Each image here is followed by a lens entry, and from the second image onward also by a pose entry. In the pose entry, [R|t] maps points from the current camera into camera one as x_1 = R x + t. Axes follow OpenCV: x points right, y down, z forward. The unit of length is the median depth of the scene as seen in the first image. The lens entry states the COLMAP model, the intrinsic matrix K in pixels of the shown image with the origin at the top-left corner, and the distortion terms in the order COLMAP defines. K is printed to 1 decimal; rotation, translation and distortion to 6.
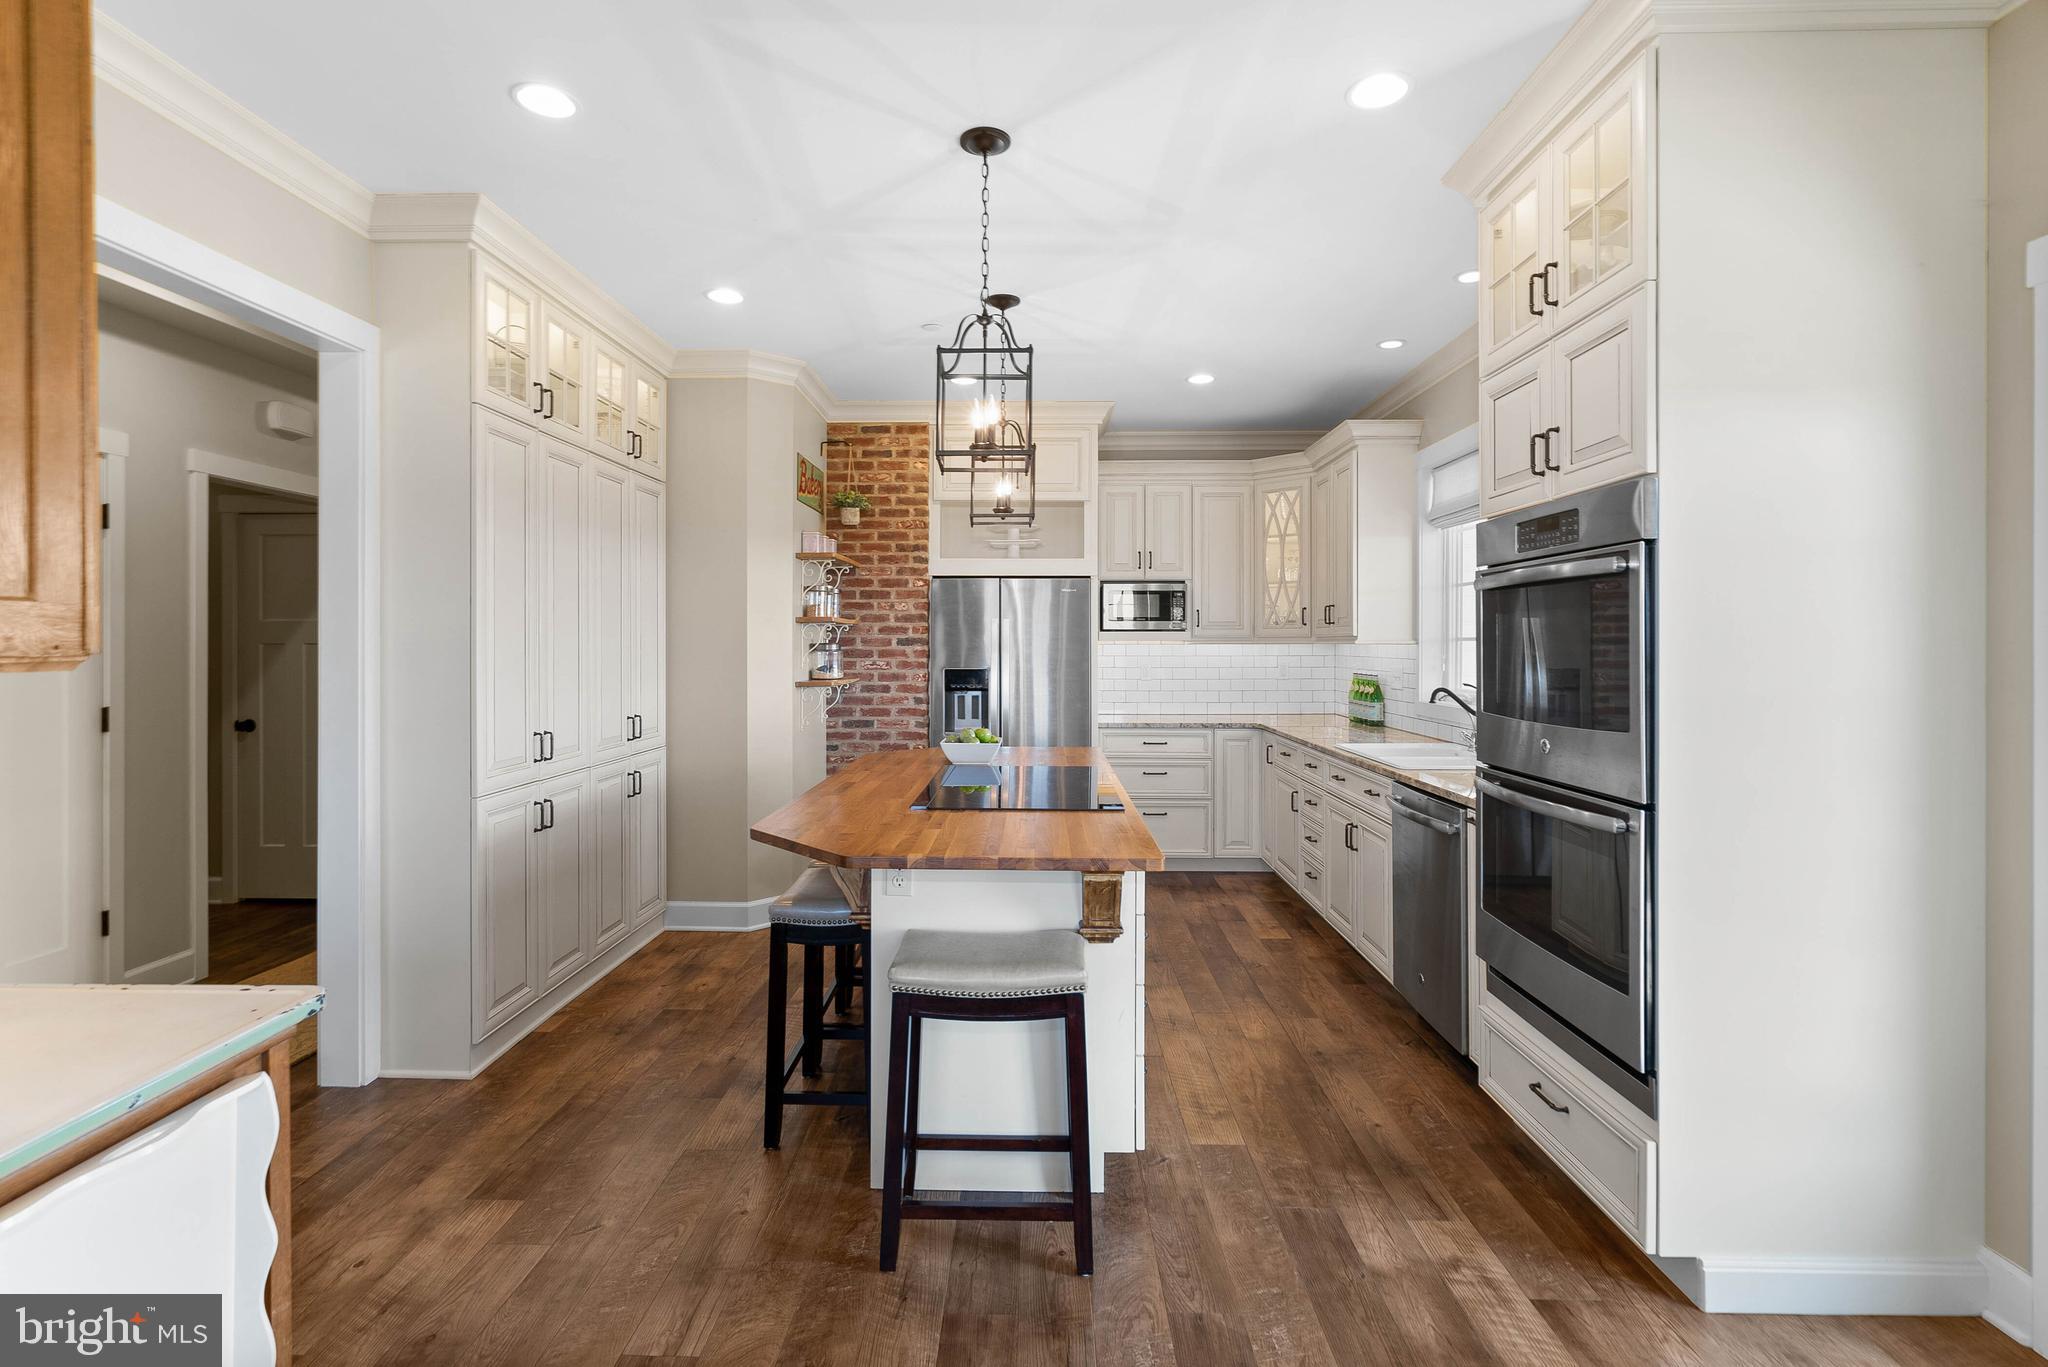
lens RADIAL K [[944.8, 0, 1010.5], [0, 944.8, 648.9], [0, 0, 1]] dist [-0.000883, 0.000046]
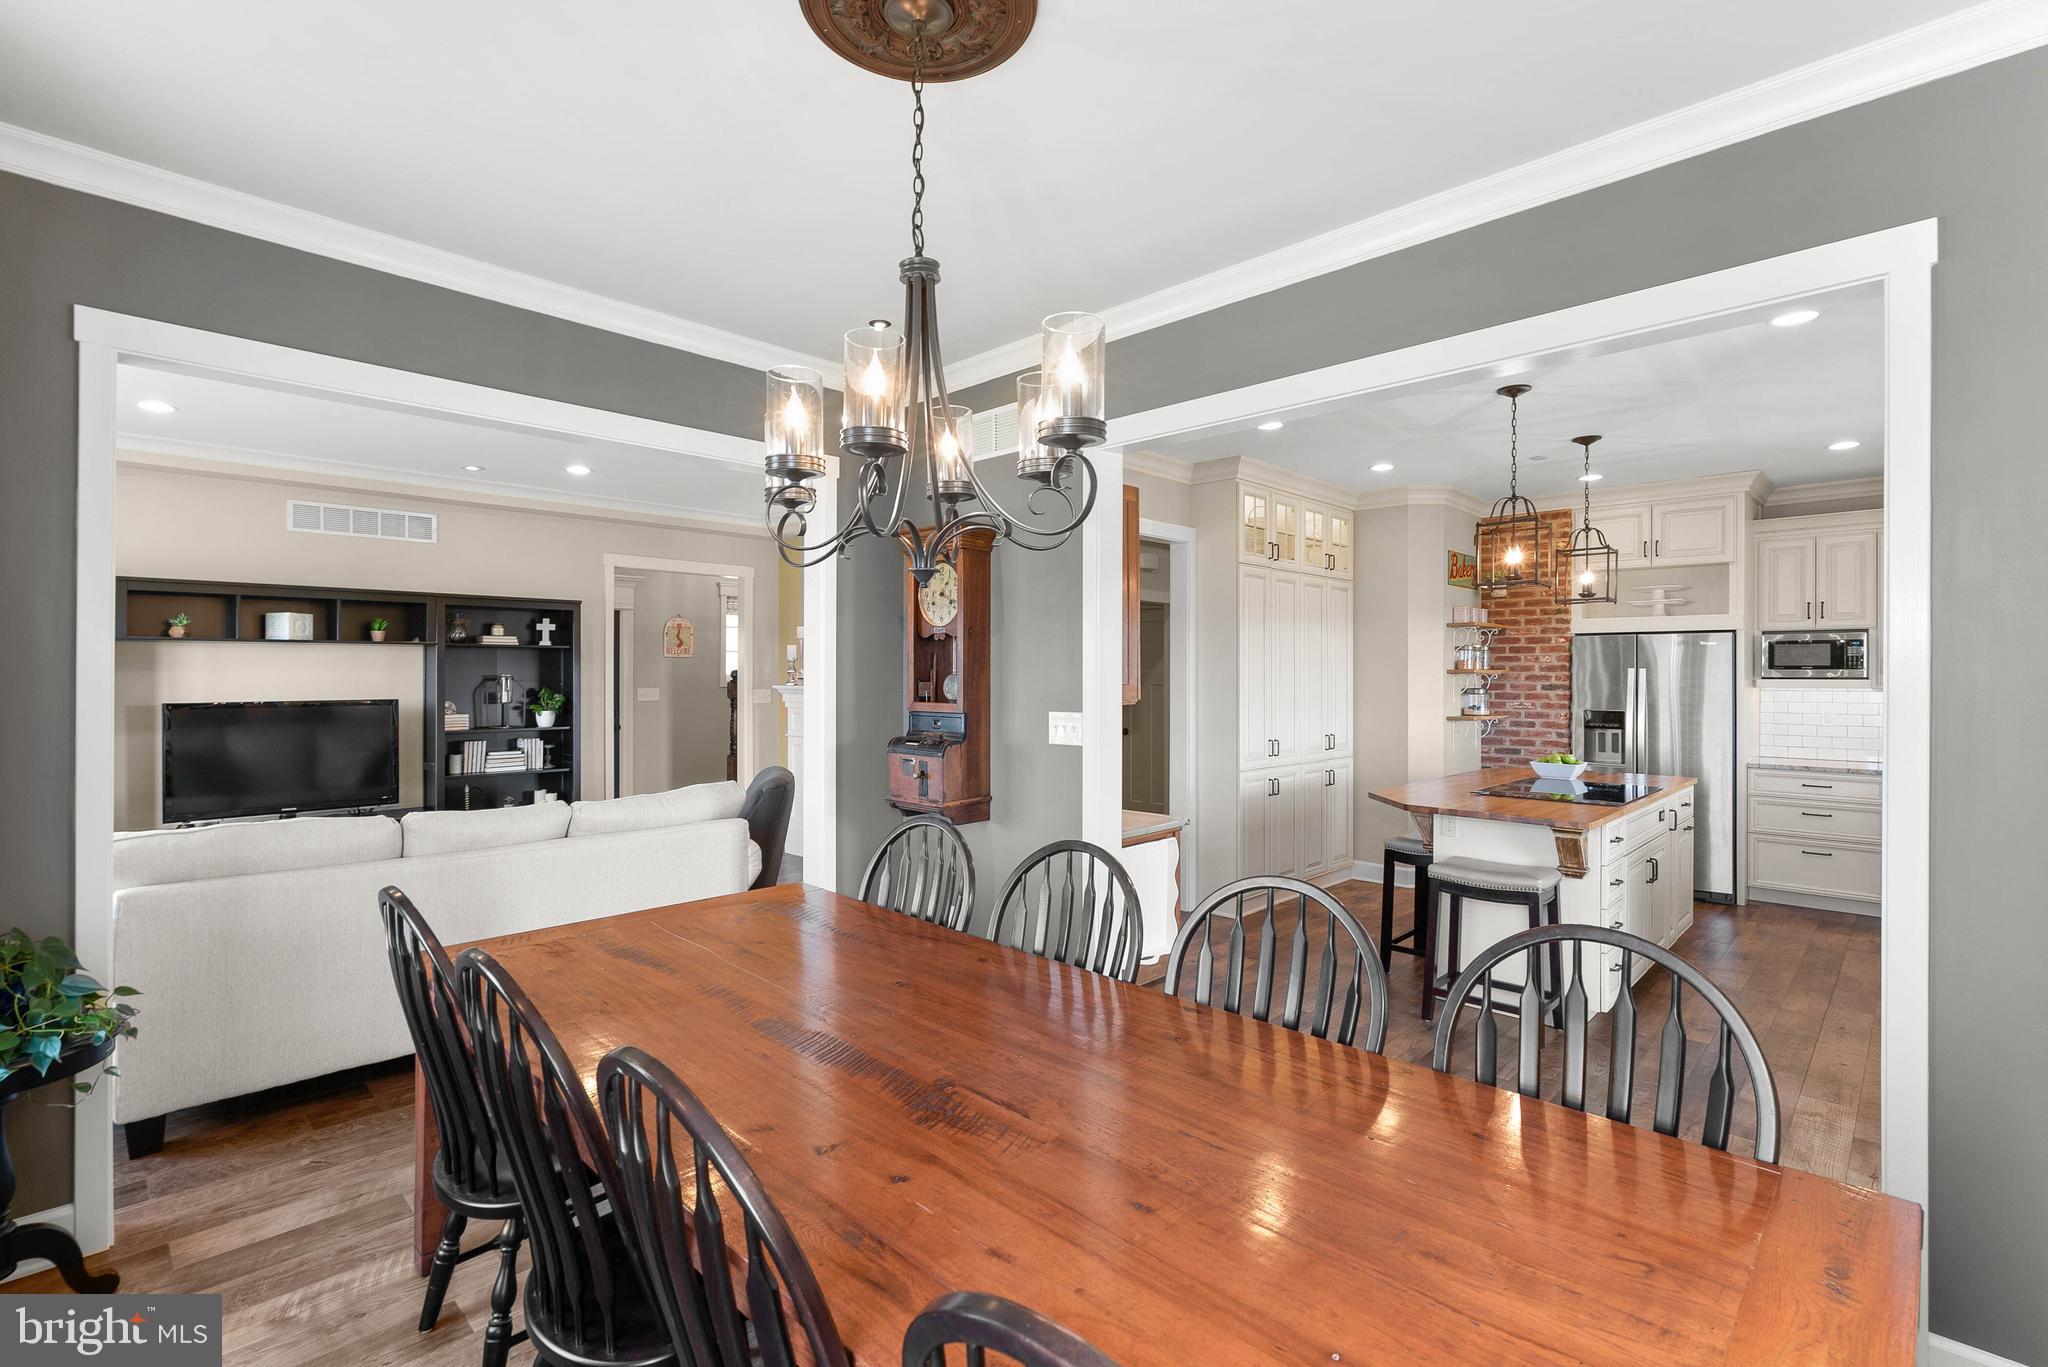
lens RADIAL K [[944.8, 0, 1010.5], [0, 944.8, 648.9], [0, 0, 1]] dist [-0.000883, 0.000046]
pose [[0.727543, -0.016894, -0.685854, 0.228561], [-0.006600, 0.999478, -0.031621, -0.014182], [0.686030, 0.027532, 0.727052, -0.396057]]
